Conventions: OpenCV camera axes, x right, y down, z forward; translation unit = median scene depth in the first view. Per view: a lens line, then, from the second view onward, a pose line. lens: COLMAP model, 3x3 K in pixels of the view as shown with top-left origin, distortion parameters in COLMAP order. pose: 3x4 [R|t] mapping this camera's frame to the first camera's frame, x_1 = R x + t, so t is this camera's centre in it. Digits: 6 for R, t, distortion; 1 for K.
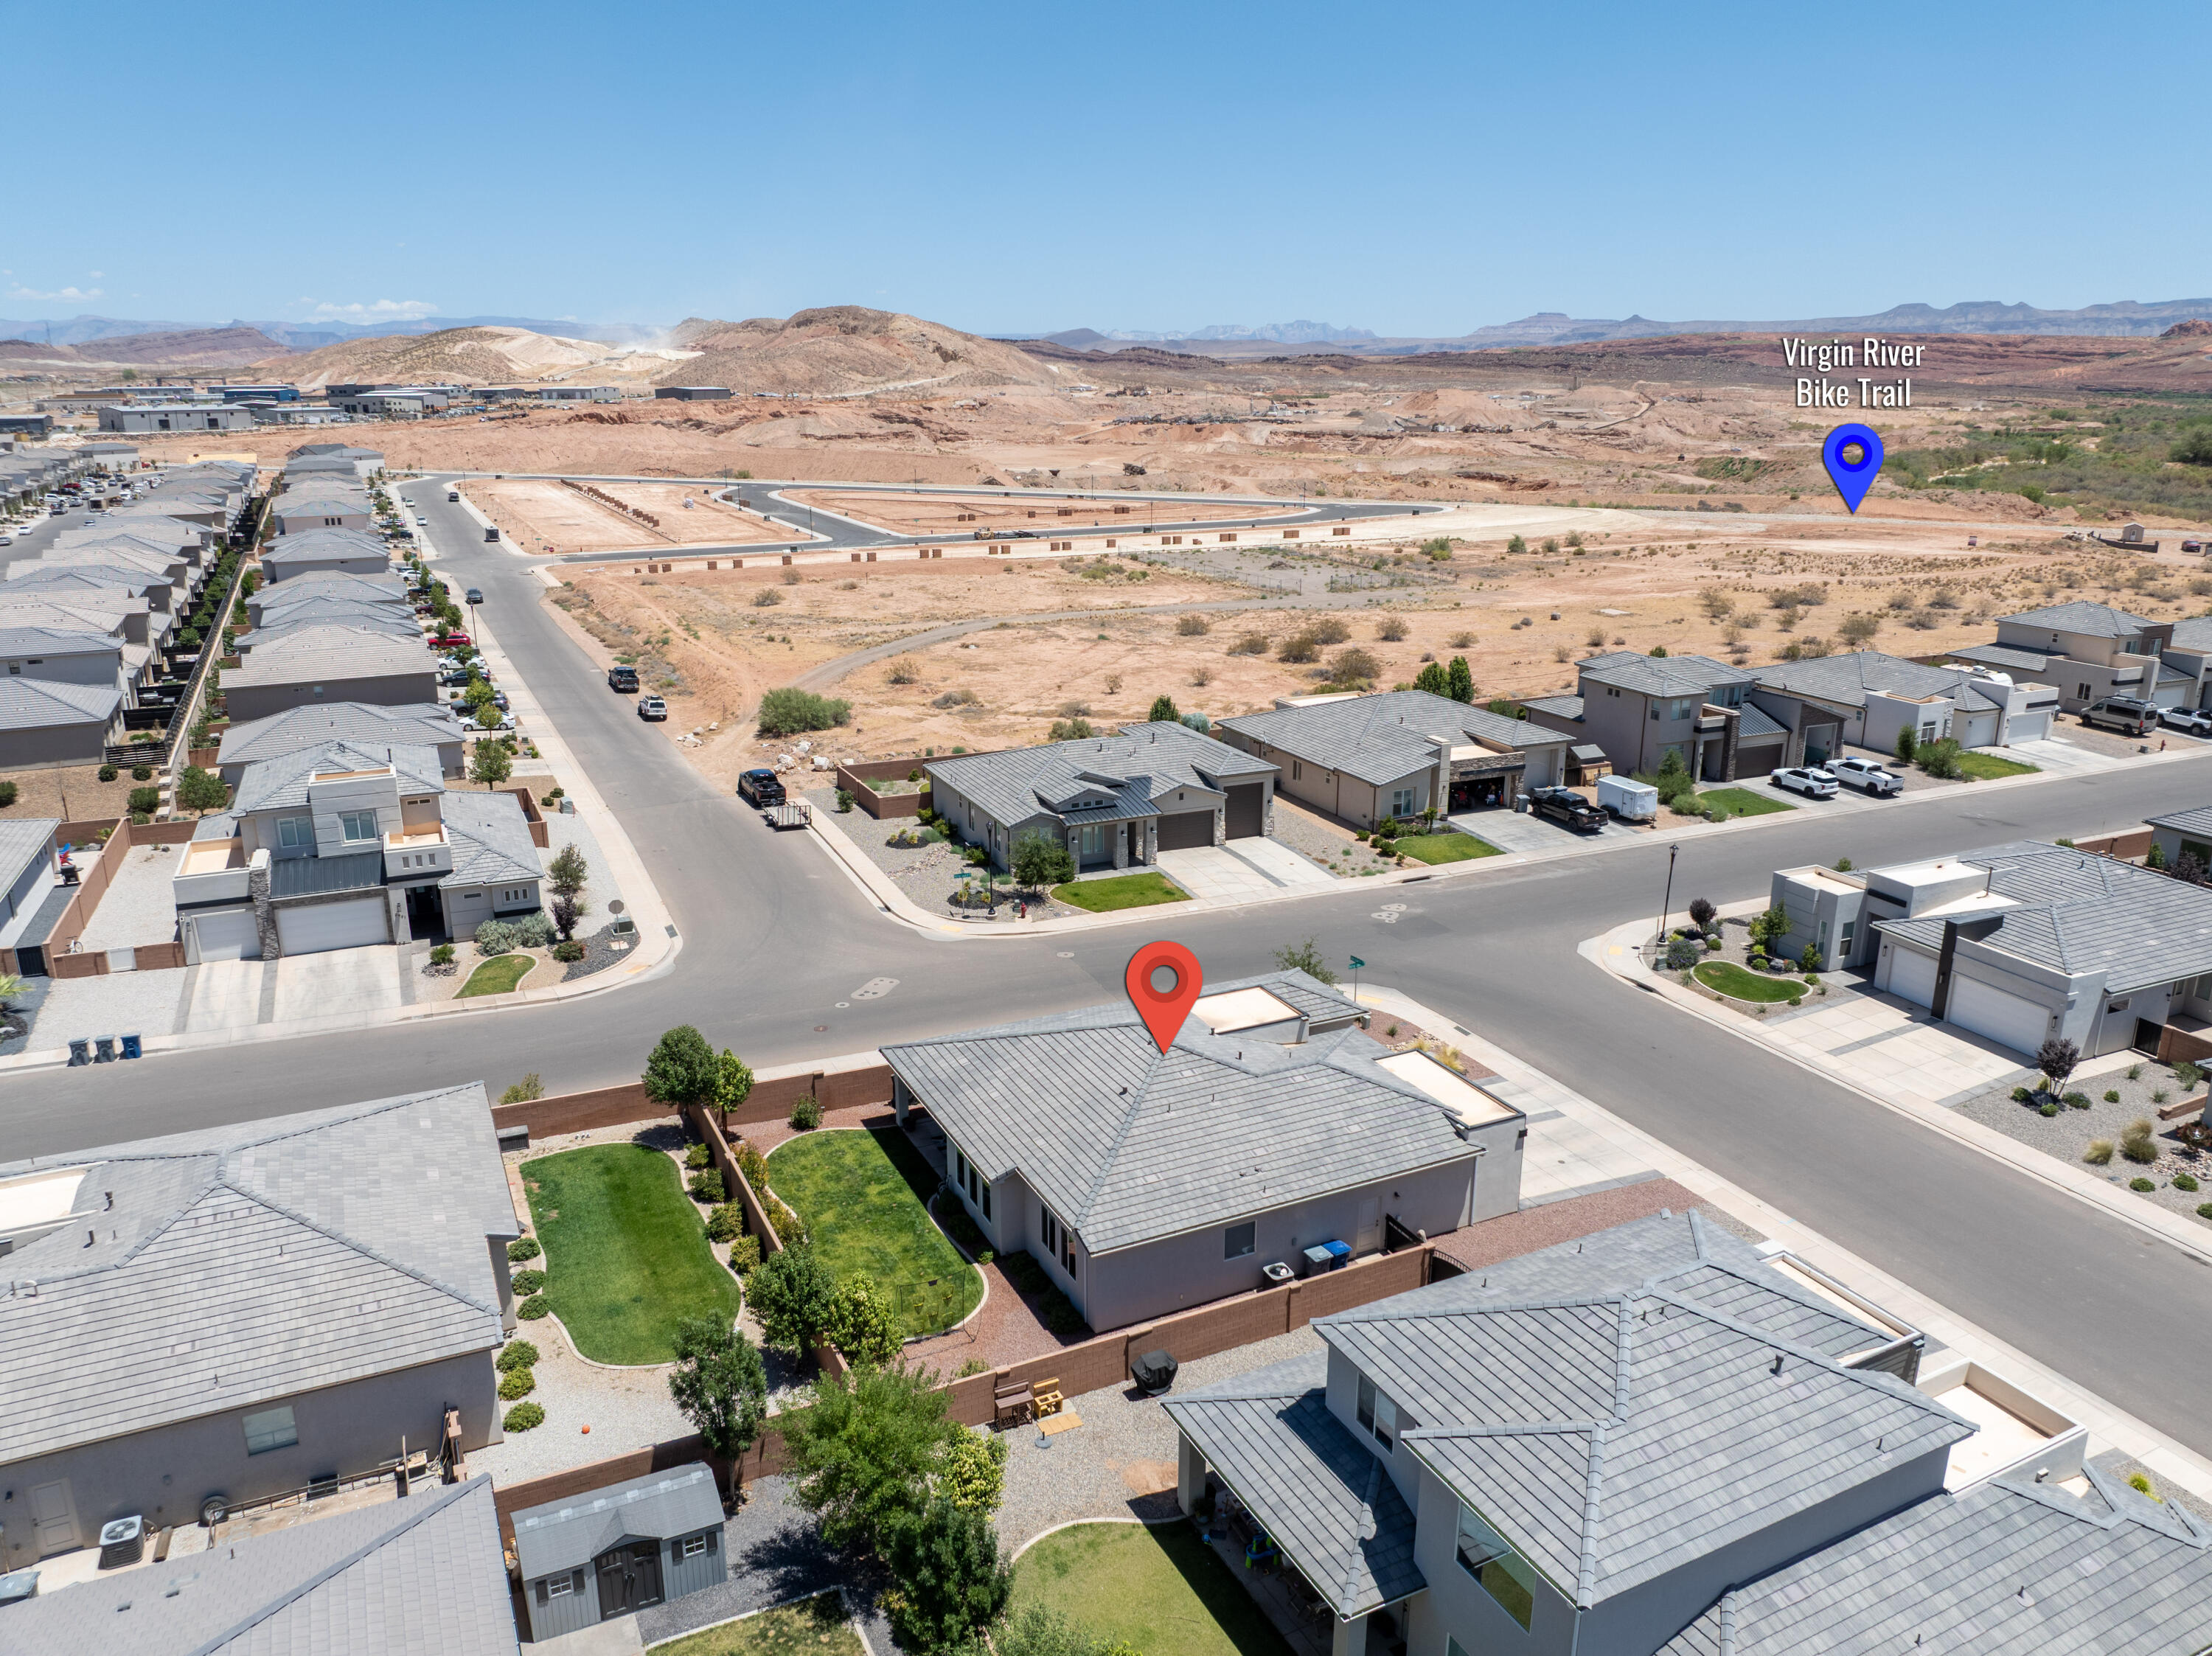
lens RADIAL K [[1541.0, 0, 1106.0], [0, 1541.0, 828.0], [0, 0, 1]] dist [-0.054951, 0.024603]
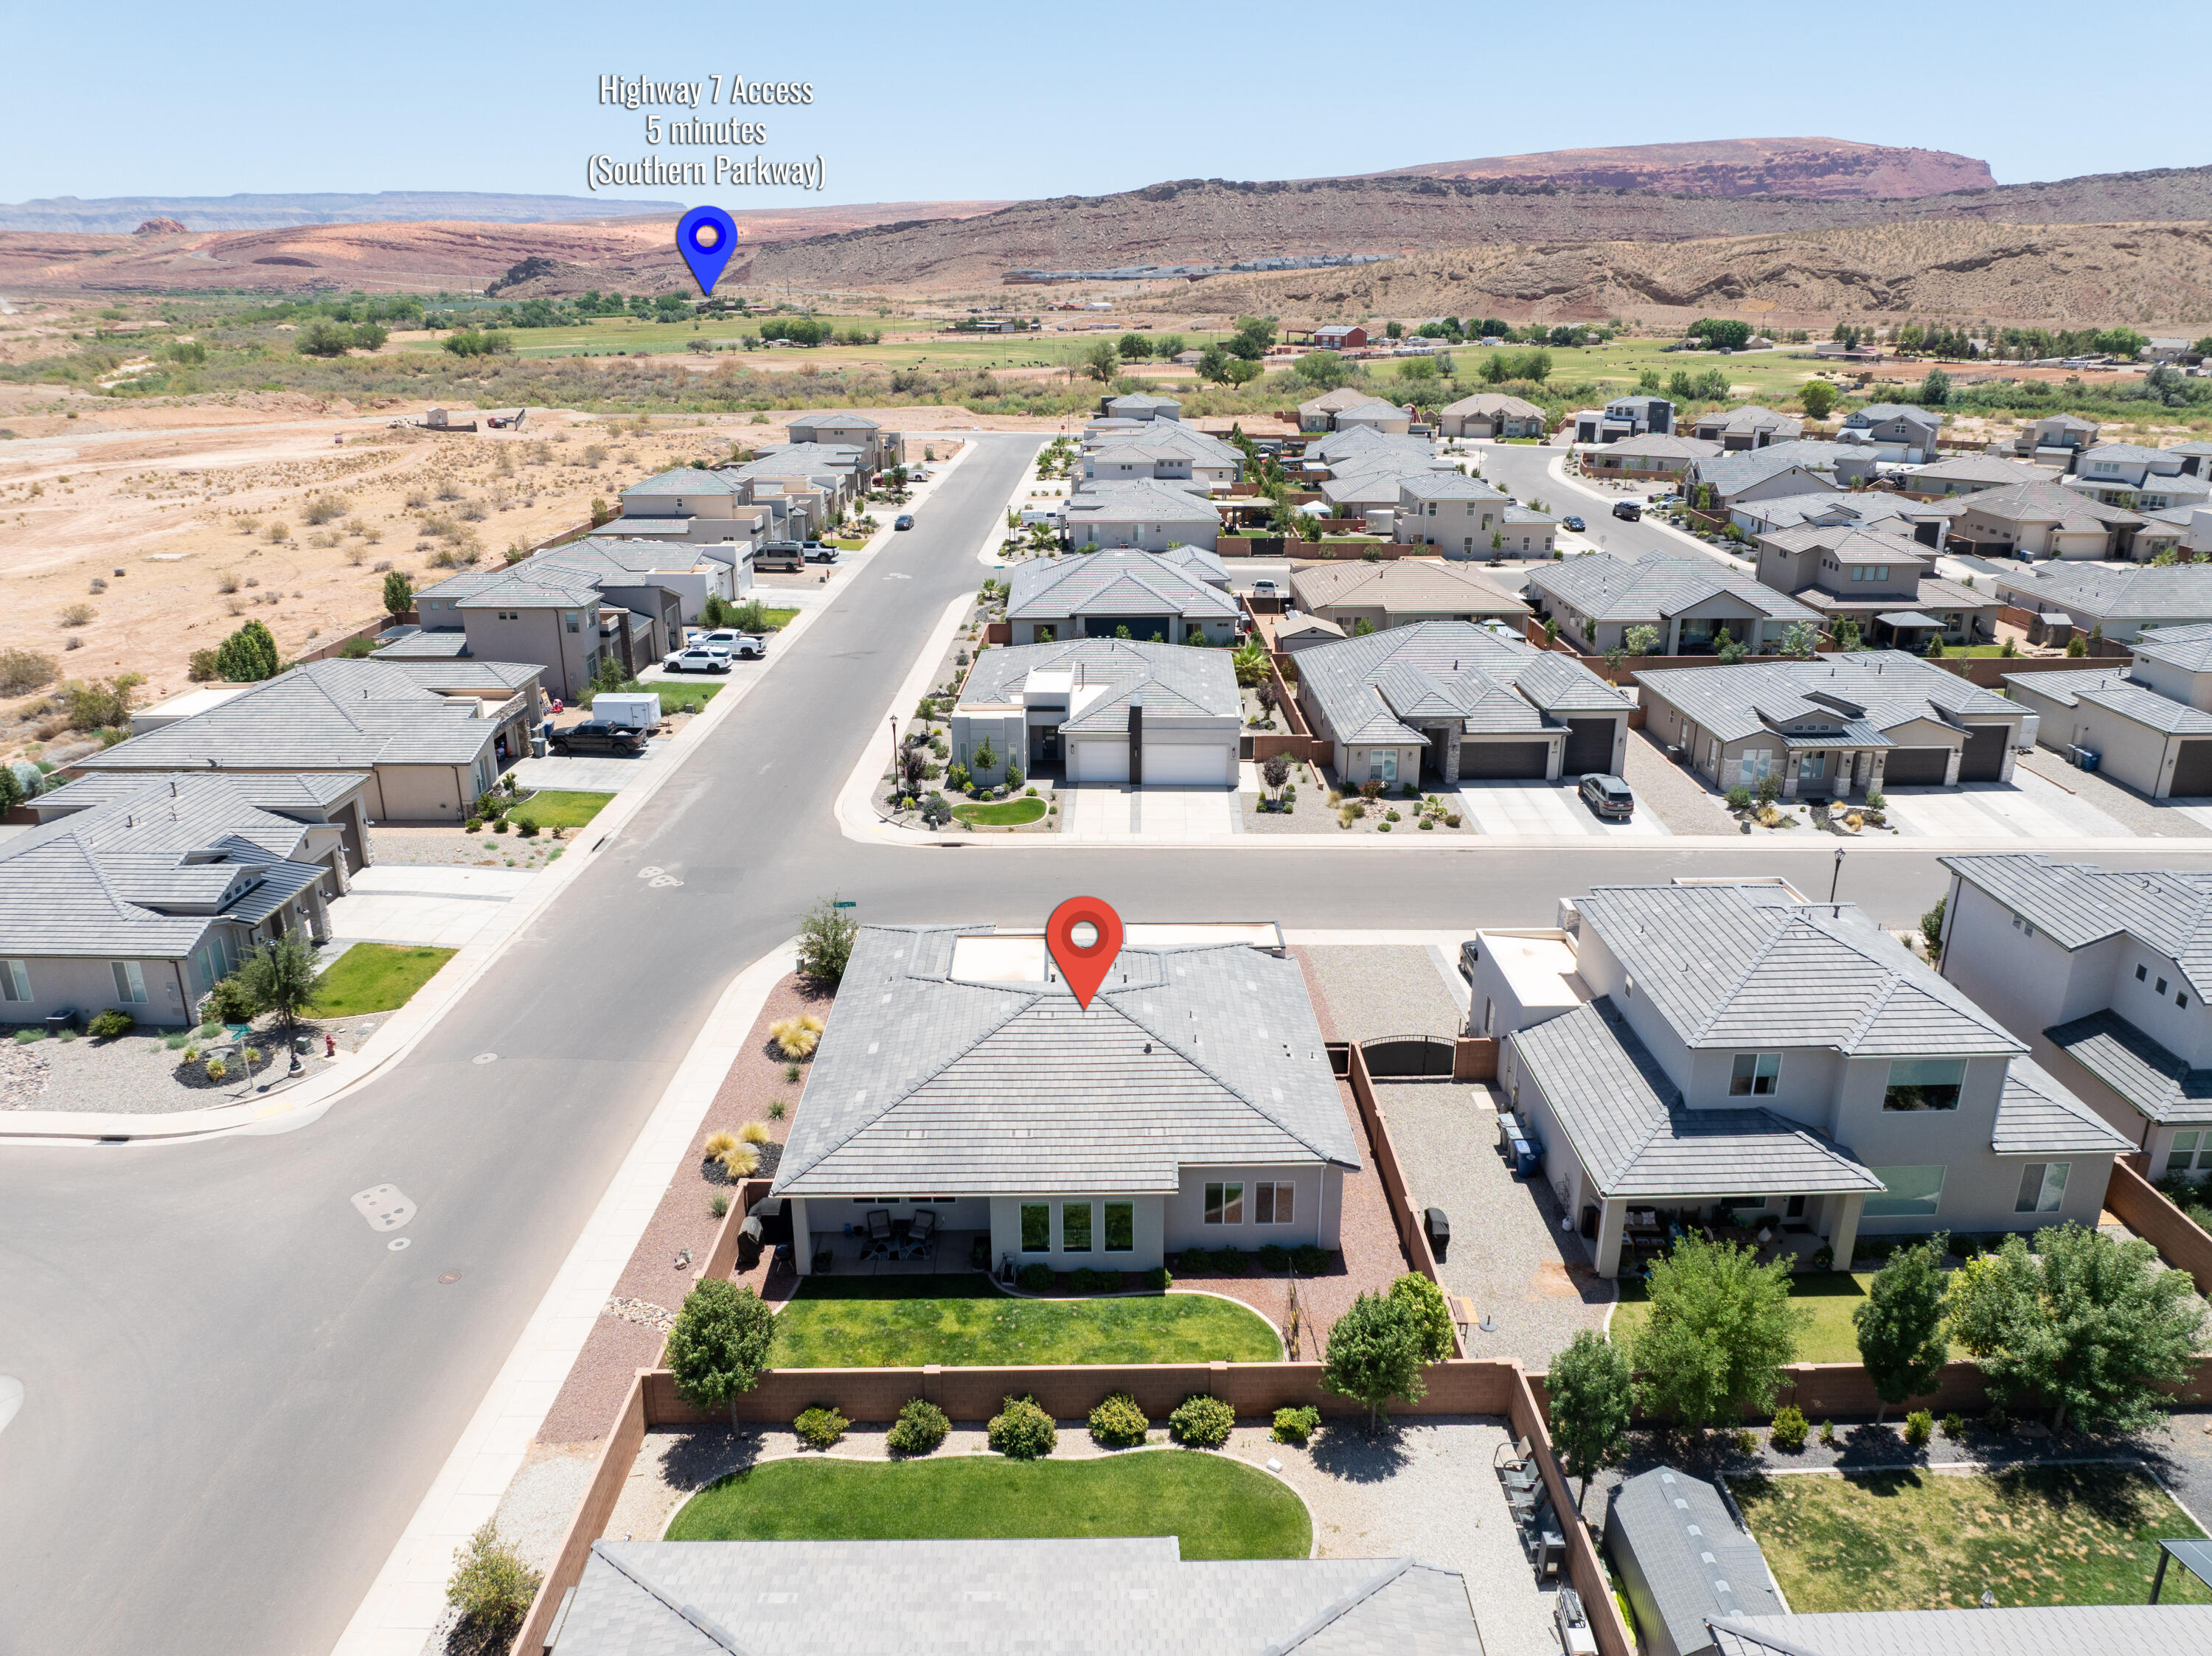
lens RADIAL K [[1541.0, 0, 1106.0], [0, 1541.0, 828.0], [0, 0, 1]] dist [-0.054951, 0.024603]
pose [[0.426182, -0.305644, 0.851441, -0.452006], [0.253119, 0.943891, 0.212134, -0.095151], [-0.868504, 0.125108, 0.479633, 0.340785]]
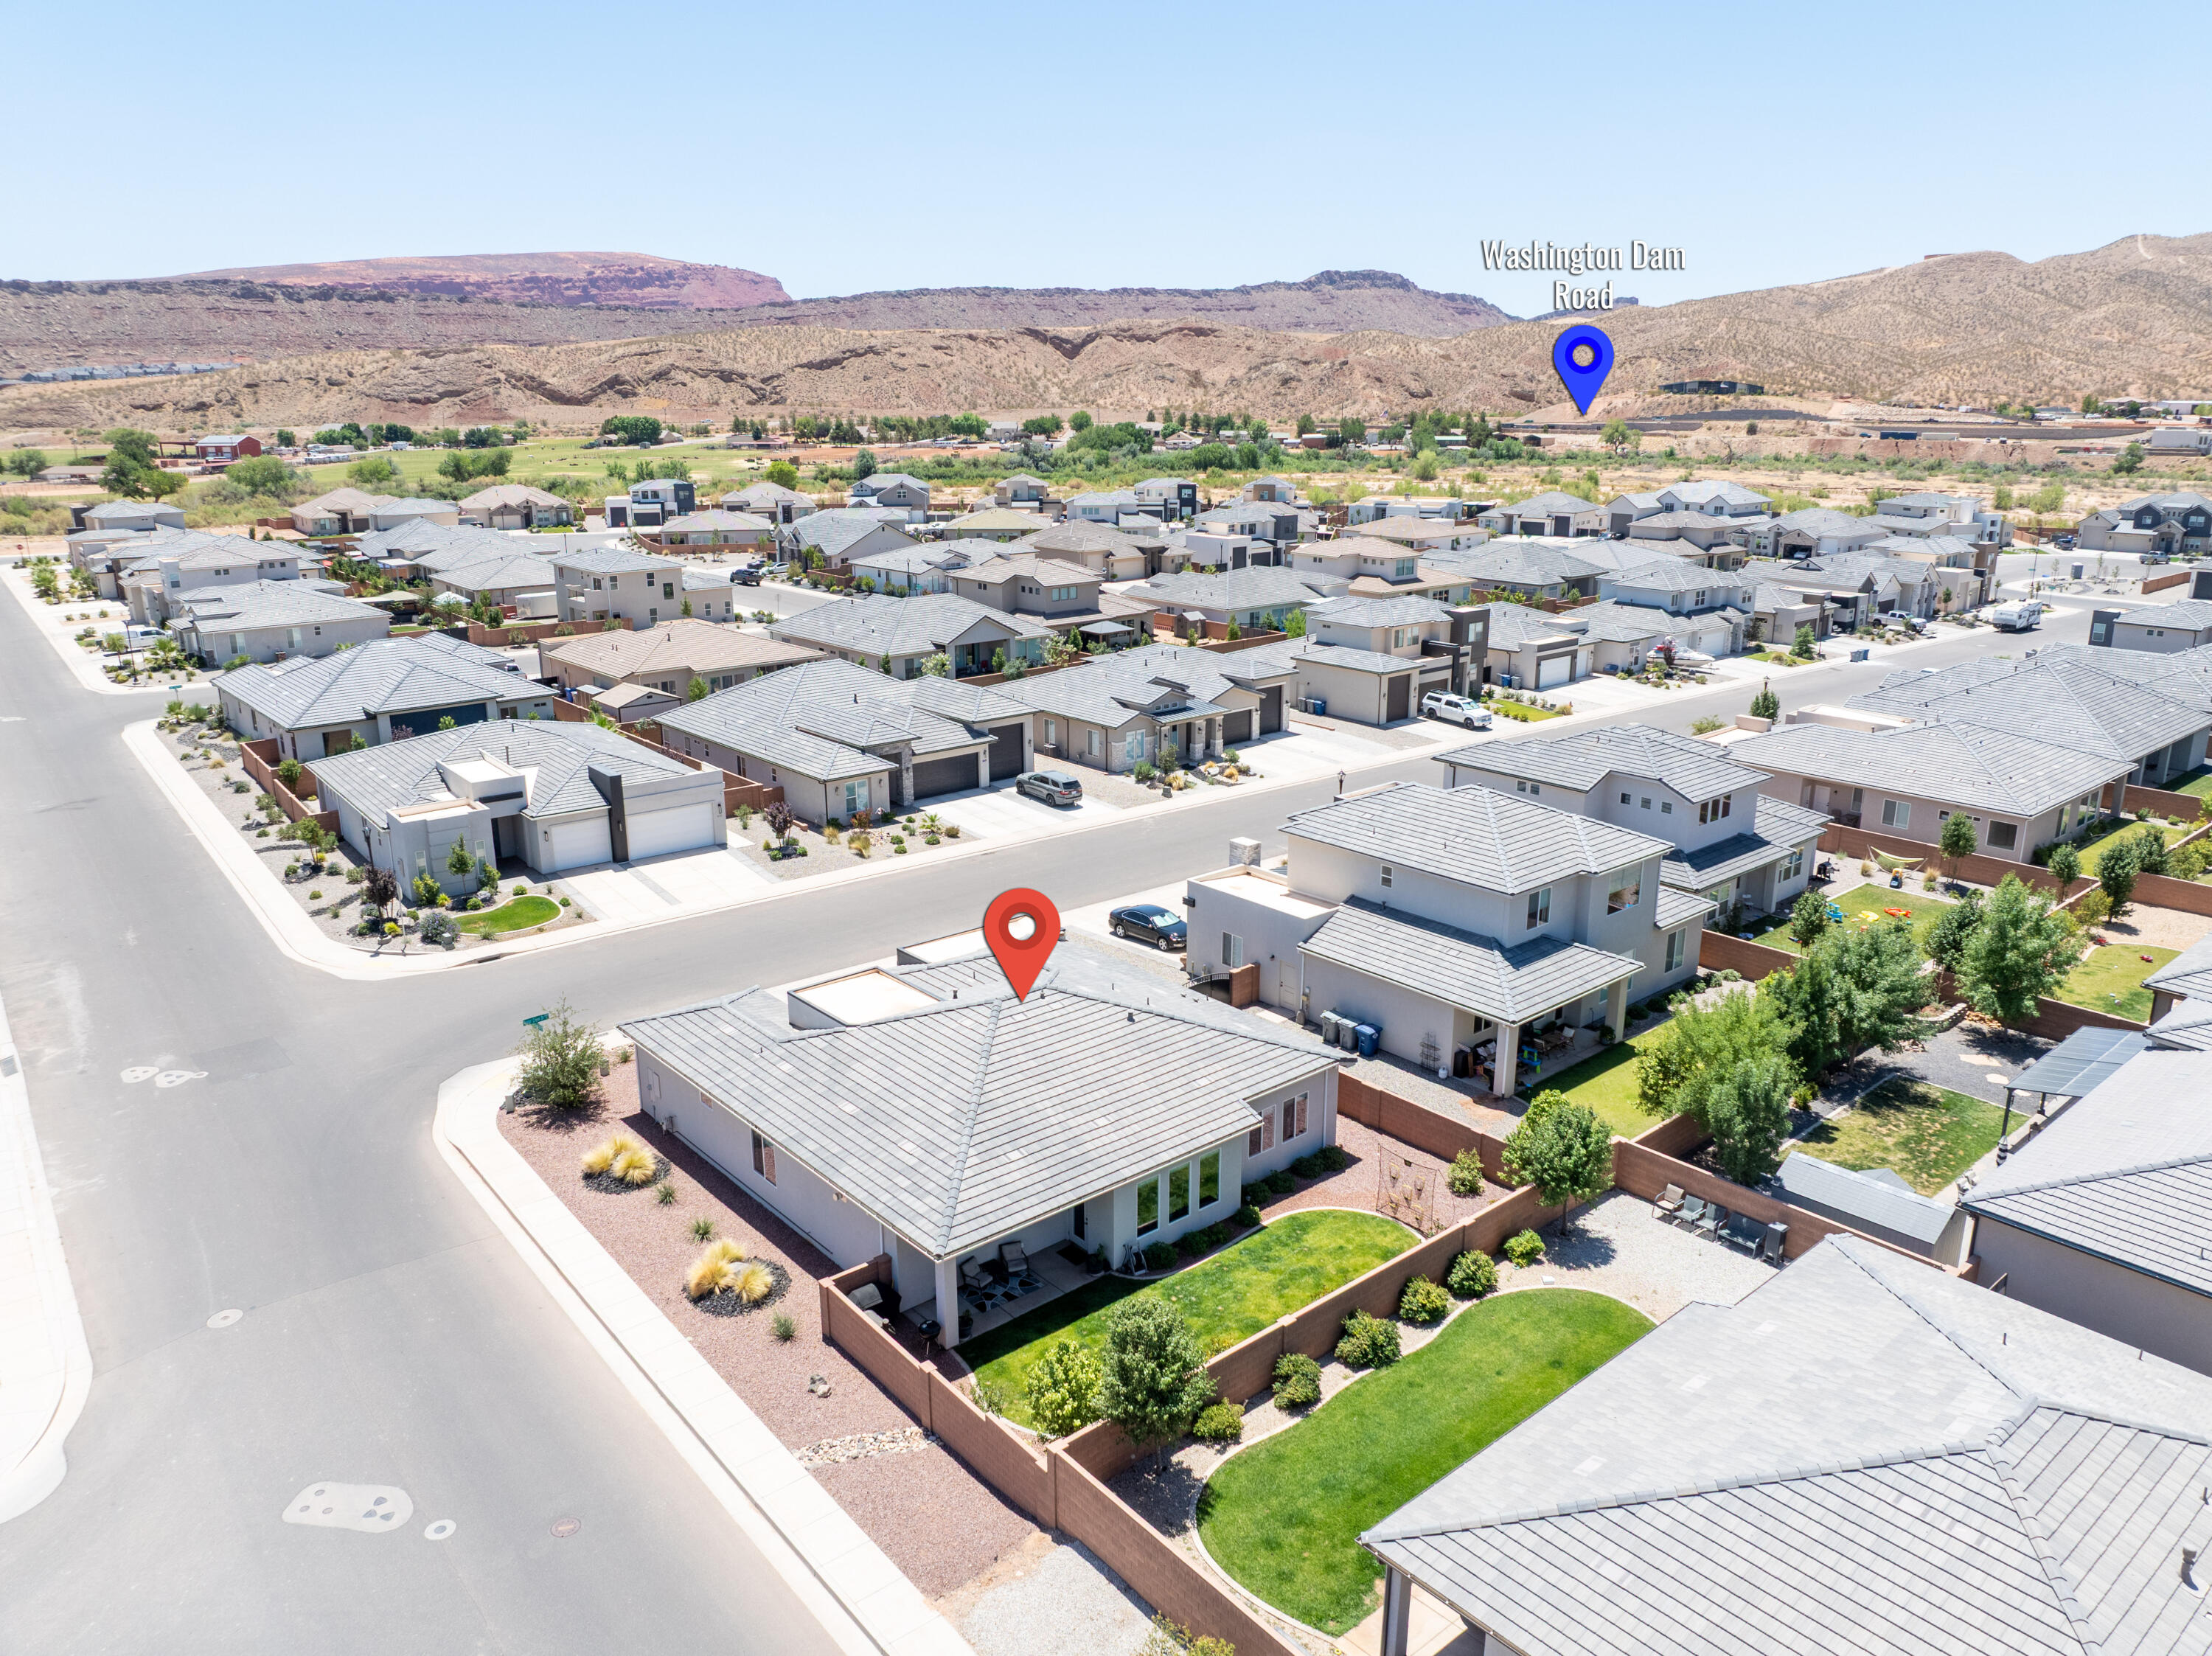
lens RADIAL K [[1557.1, 0, 1106.0], [0, 1557.1, 828.0], [0, 0, 1]] dist [-0.046110, -0.001519]
pose [[-0.249757, -0.264354, 0.931525, -0.500783], [0.269567, 0.905000, 0.329102, -0.148074], [-0.930030, 0.333304, -0.154769, 0.681238]]
